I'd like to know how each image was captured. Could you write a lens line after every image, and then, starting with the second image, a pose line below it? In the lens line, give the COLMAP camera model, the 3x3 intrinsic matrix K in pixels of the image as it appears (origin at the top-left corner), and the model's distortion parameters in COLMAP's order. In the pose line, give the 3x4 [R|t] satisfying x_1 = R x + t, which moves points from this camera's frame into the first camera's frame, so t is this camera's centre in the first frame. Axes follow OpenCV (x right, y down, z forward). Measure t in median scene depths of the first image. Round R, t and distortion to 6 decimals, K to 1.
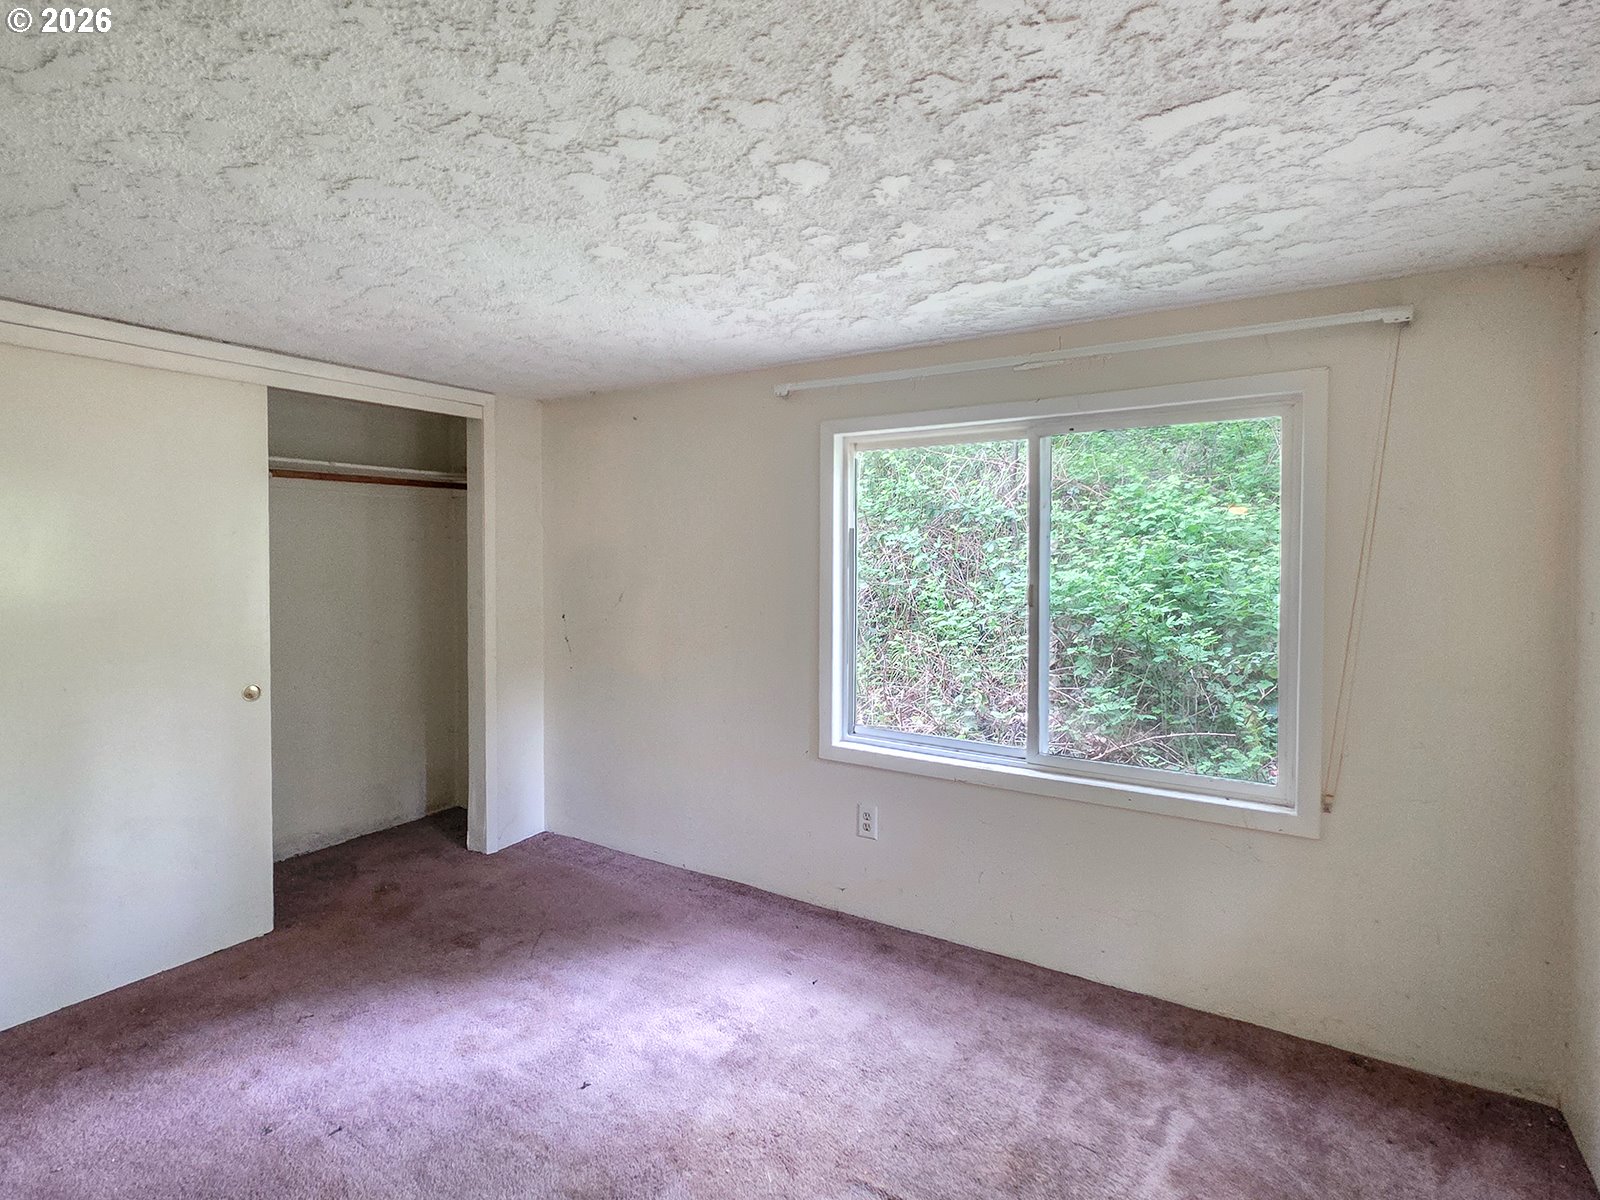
lens RADIAL K [[796.5, 0, 803.1], [0, 796.5, 589.2], [0, 0, 1]] dist [-0.000851, -0.000542]
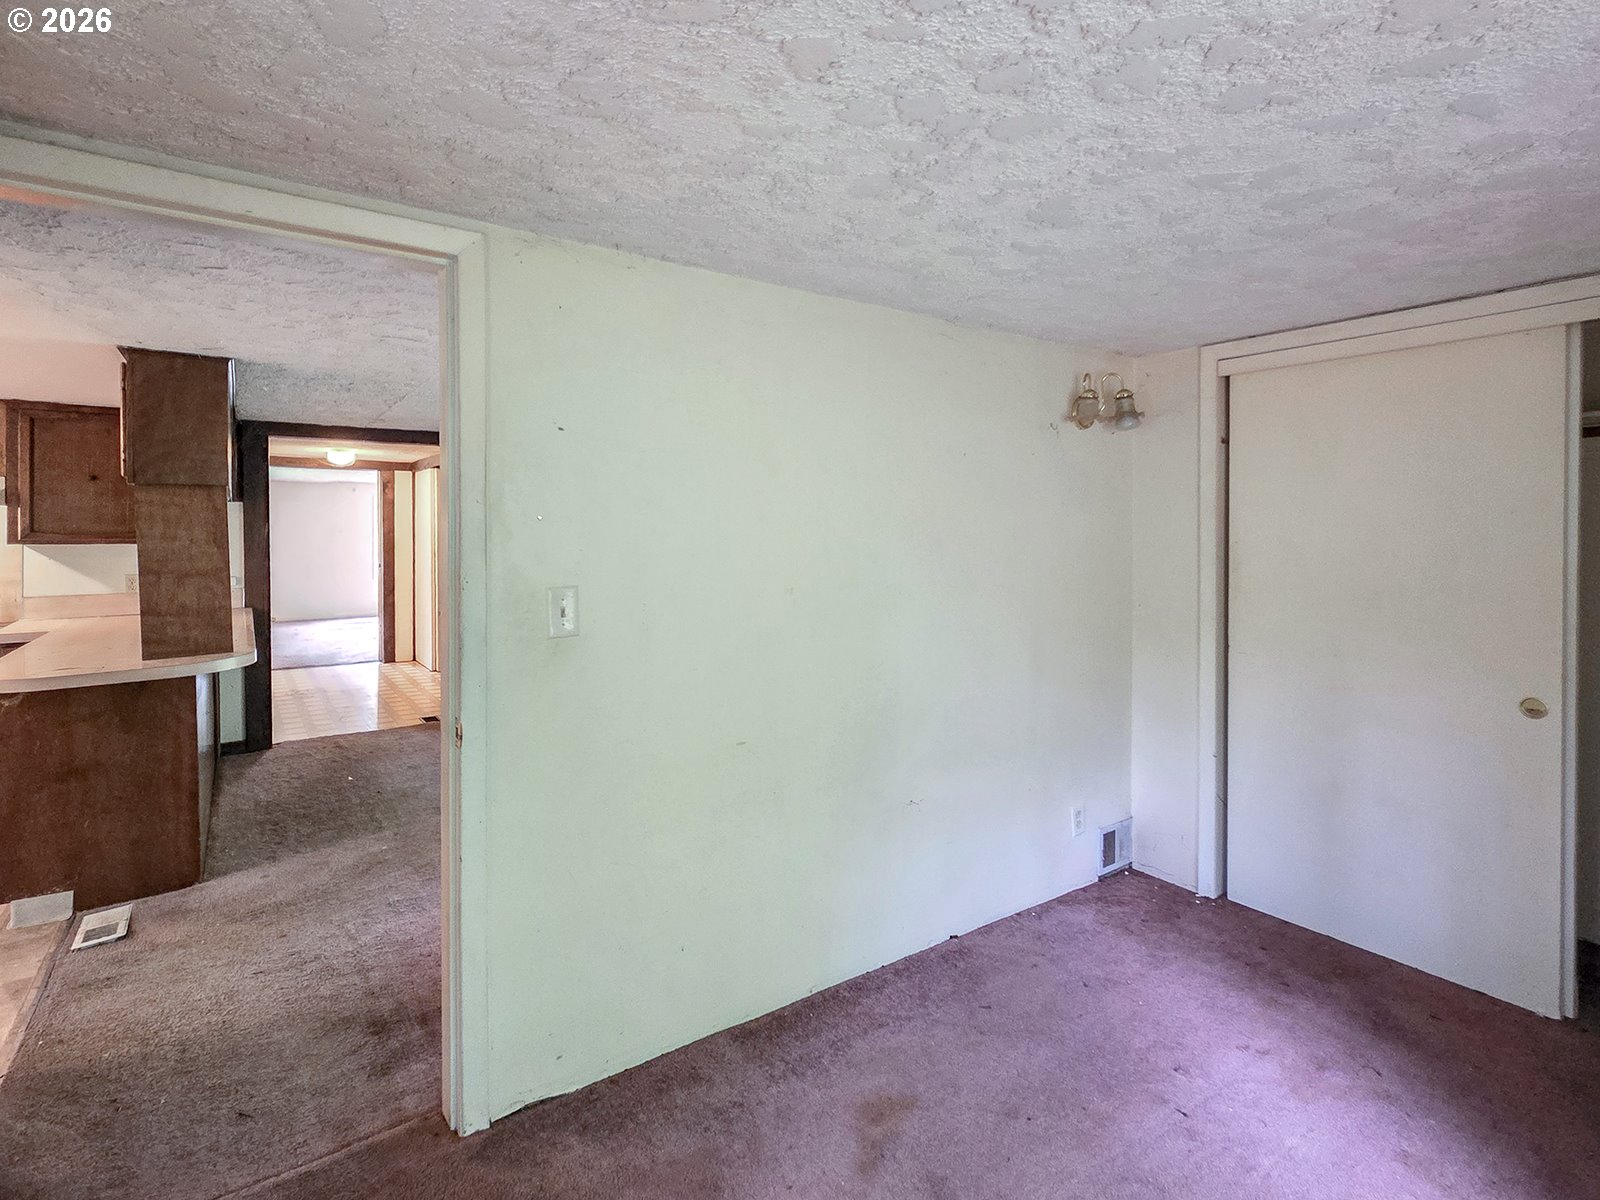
lens RADIAL K [[796.4, 0, 803.5], [0, 796.4, 547.3], [0, 0, 1]] dist [0.001028, 0.000020]
pose [[-0.381988, 0.010878, -0.924103, 0.400737], [-0.039883, 0.998805, 0.028244, -0.031415], [0.923306, 0.047645, -0.381098, 0.705313]]
